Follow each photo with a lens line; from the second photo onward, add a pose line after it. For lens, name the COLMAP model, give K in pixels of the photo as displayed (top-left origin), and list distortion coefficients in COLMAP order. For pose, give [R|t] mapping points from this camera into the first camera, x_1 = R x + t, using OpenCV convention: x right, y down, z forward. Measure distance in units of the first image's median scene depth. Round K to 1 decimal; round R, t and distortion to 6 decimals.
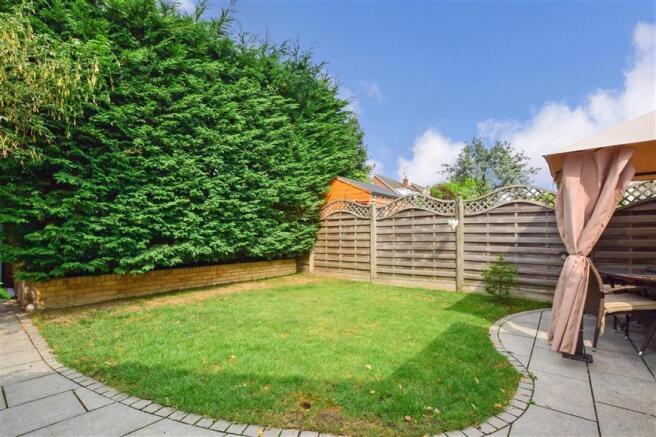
lens RADIAL K [[302.1, 0, 330.2], [0, 302.1, 227.6], [0, 0, 1]] dist [-0.021416, 0.000593]
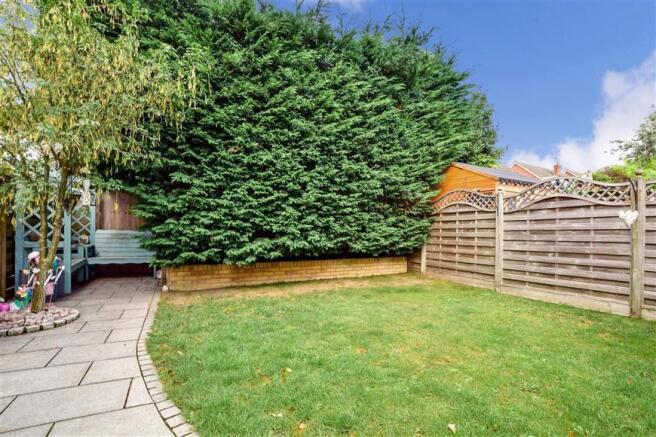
lens RADIAL K [[302.1, 0, 330.2], [0, 302.1, 227.6], [0, 0, 1]] dist [-0.021416, 0.000593]
pose [[0.919417, 0.009078, -0.393178, 0.054010], [-0.003253, 0.999875, 0.015478, 0.003133], [0.393270, -0.012952, 0.919332, 0.115368]]
